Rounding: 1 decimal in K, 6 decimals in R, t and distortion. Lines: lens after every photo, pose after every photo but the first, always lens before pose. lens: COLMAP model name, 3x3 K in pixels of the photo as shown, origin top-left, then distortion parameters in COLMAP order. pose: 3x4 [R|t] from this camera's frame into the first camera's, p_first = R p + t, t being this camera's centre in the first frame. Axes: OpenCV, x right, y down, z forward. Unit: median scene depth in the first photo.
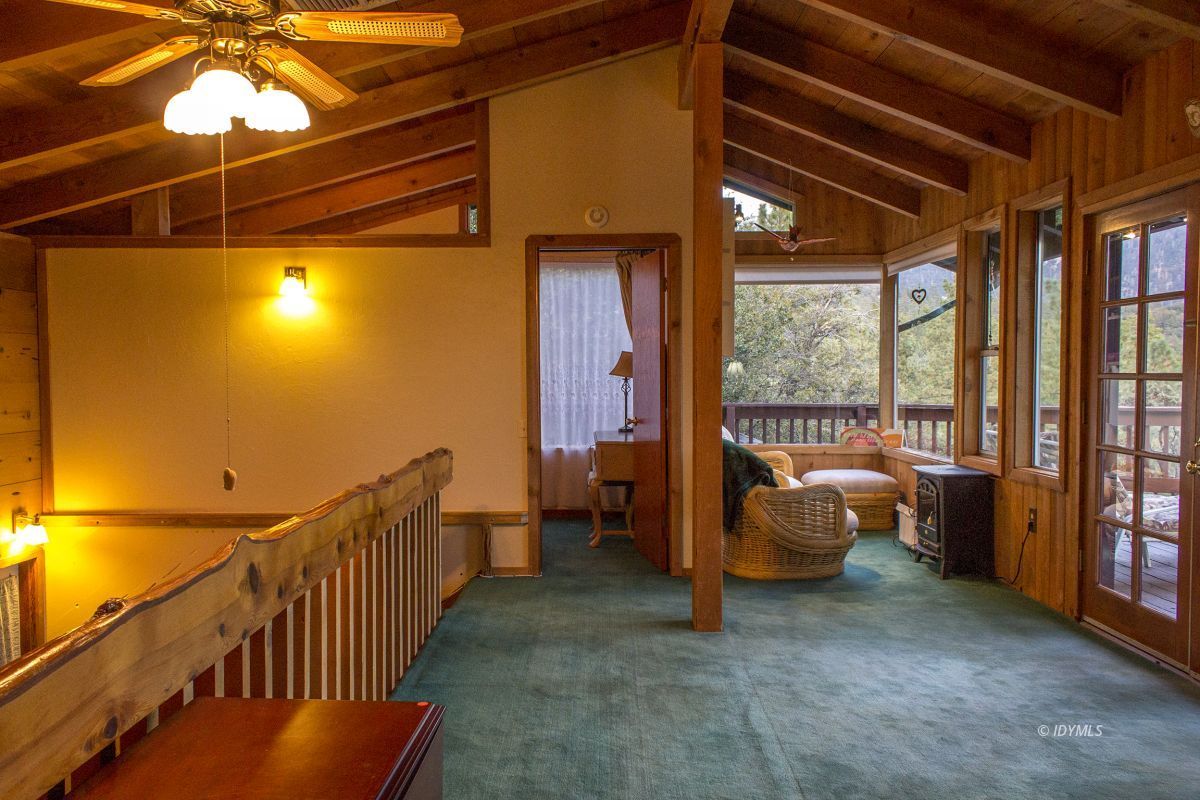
lens RADIAL K [[977.9, 0, 599.2], [0, 977.9, 401.9], [0, 0, 1]] dist [0.037196, -0.025340]
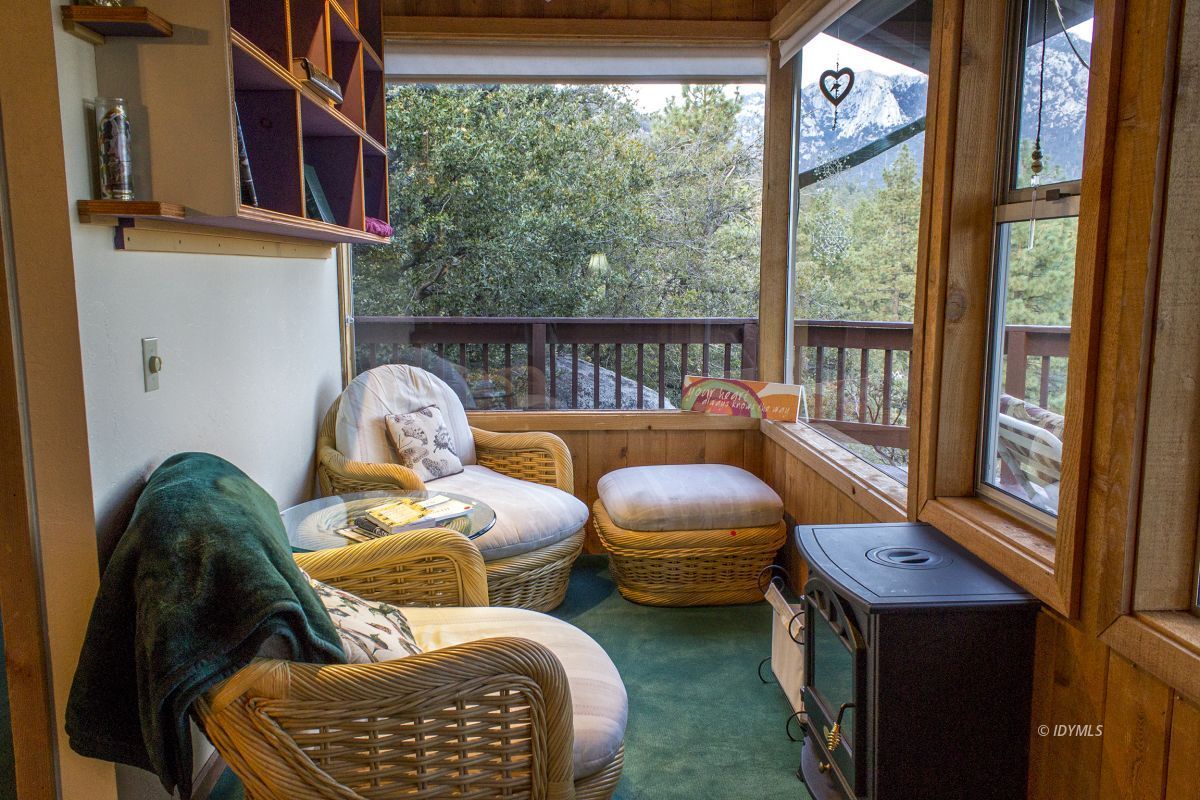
lens RADIAL K [[977.9, 0, 600.4], [0, 977.9, 404.3], [0, 0, 1]] dist [0.037196, -0.025340]
pose [[0.998021, -0.006239, 0.062577, 0.189276], [-0.000682, 0.993934, 0.109972, -0.017197], [-0.062884, -0.109797, 0.991963, 0.548936]]
